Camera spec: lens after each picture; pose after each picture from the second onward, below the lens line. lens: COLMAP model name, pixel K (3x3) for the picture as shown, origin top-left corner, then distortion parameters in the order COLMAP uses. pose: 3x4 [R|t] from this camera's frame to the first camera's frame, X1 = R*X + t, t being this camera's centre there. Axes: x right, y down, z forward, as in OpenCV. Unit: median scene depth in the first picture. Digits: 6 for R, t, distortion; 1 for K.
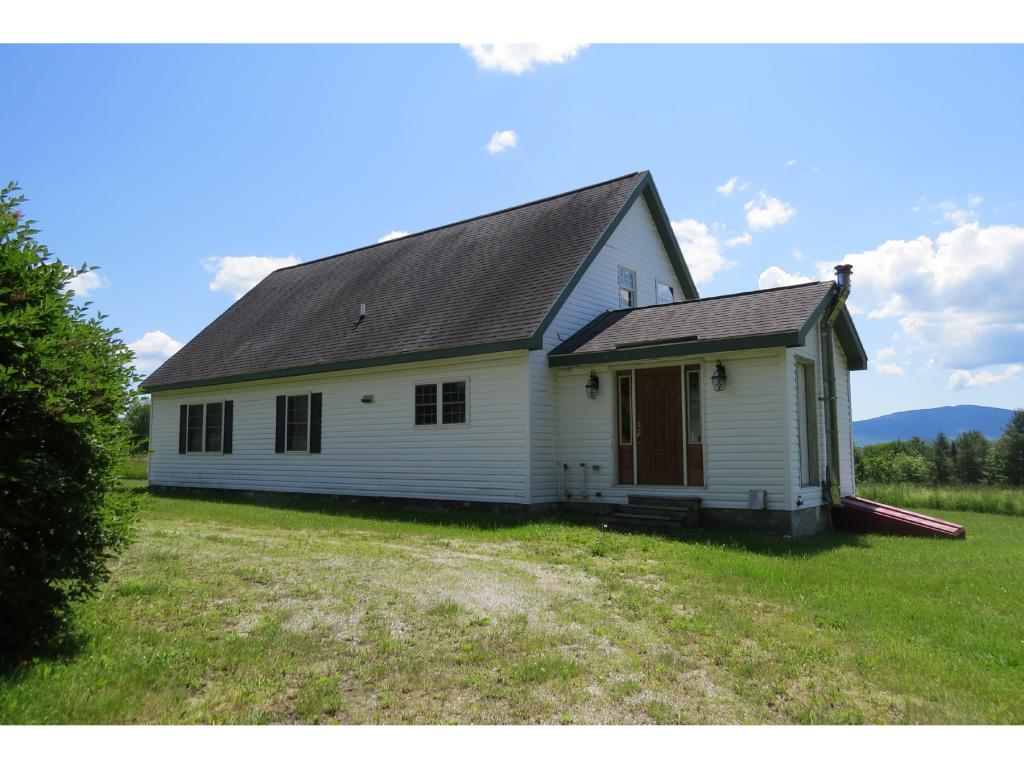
lens RADIAL K [[717.5, 0, 512.0], [0, 717.5, 384.0], [0, 0, 1]] dist [-0.040297, -0.000218]
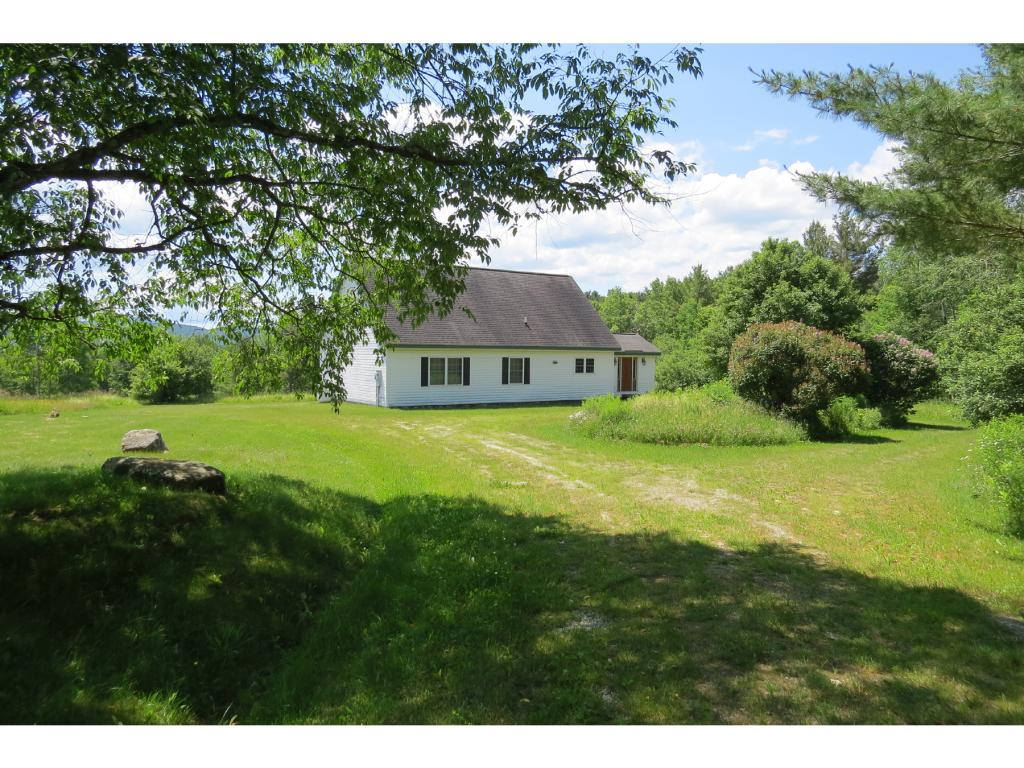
lens RADIAL K [[717.5, 0, 512.0], [0, 717.5, 384.0], [0, 0, 1]] dist [-0.040297, -0.000218]
pose [[0.334781, 0.002254, 0.942293, -2.365573], [-0.069985, 0.997295, 0.022479, 0.046265], [-0.939693, -0.073472, 0.334033, 0.260843]]
